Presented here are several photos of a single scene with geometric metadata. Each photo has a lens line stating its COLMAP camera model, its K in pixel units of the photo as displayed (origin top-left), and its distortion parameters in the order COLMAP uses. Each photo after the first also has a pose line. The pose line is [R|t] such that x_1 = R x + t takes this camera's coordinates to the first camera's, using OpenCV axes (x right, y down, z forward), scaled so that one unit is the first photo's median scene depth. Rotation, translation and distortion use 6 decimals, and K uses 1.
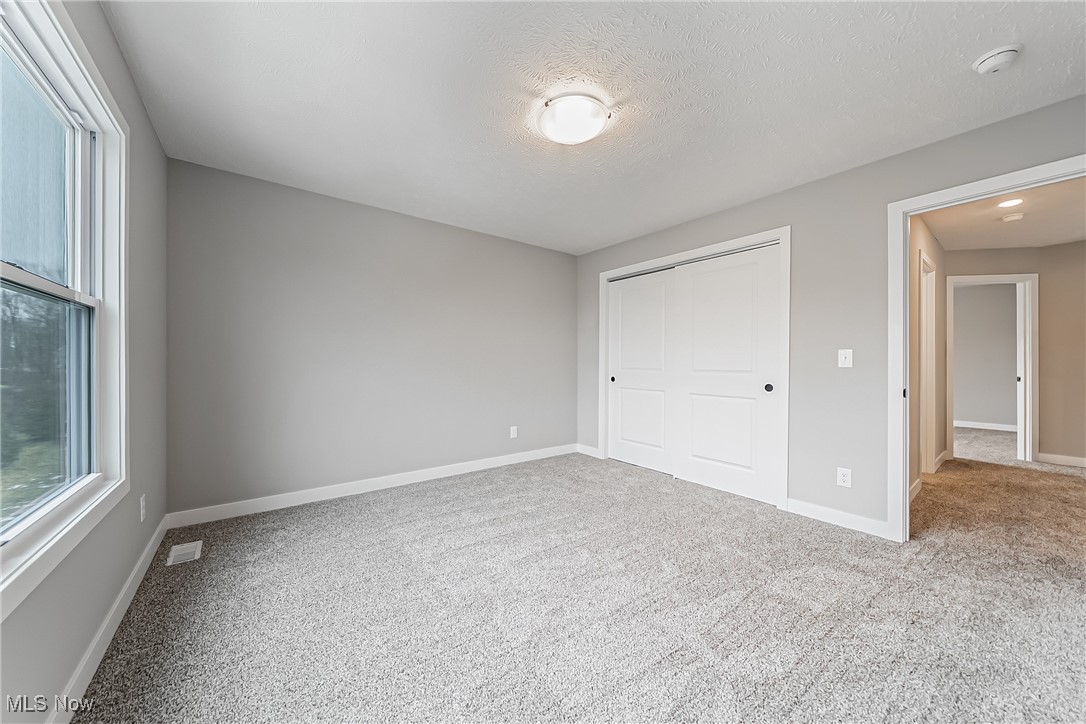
lens RADIAL K [[374.1, 0, 535.1], [0, 374.1, 361.6], [0, 0, 1]] dist [-0.003317, 0.000102]
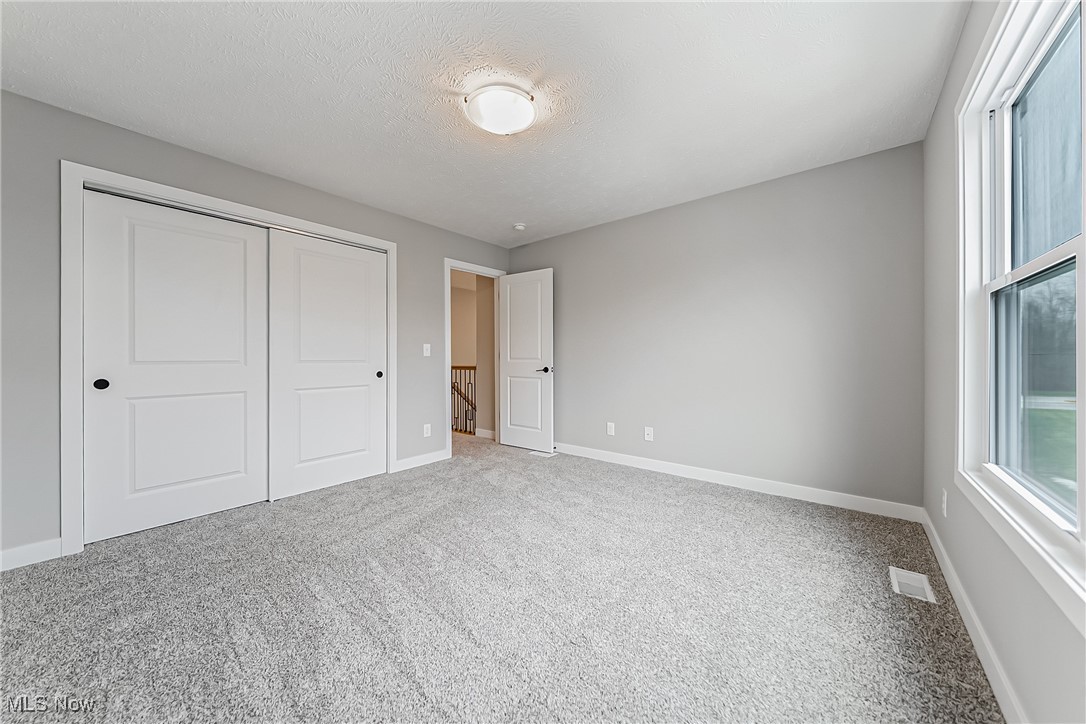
lens RADIAL K [[374.1, 0, 538.9], [0, 374.1, 355.1], [0, 0, 1]] dist [-0.003317, 0.000102]
pose [[-0.226837, 0.003722, 0.973926, -0.648110], [0.002055, 0.999992, -0.003343, 0.016284], [-0.973931, 0.001243, -0.226843, 0.819856]]
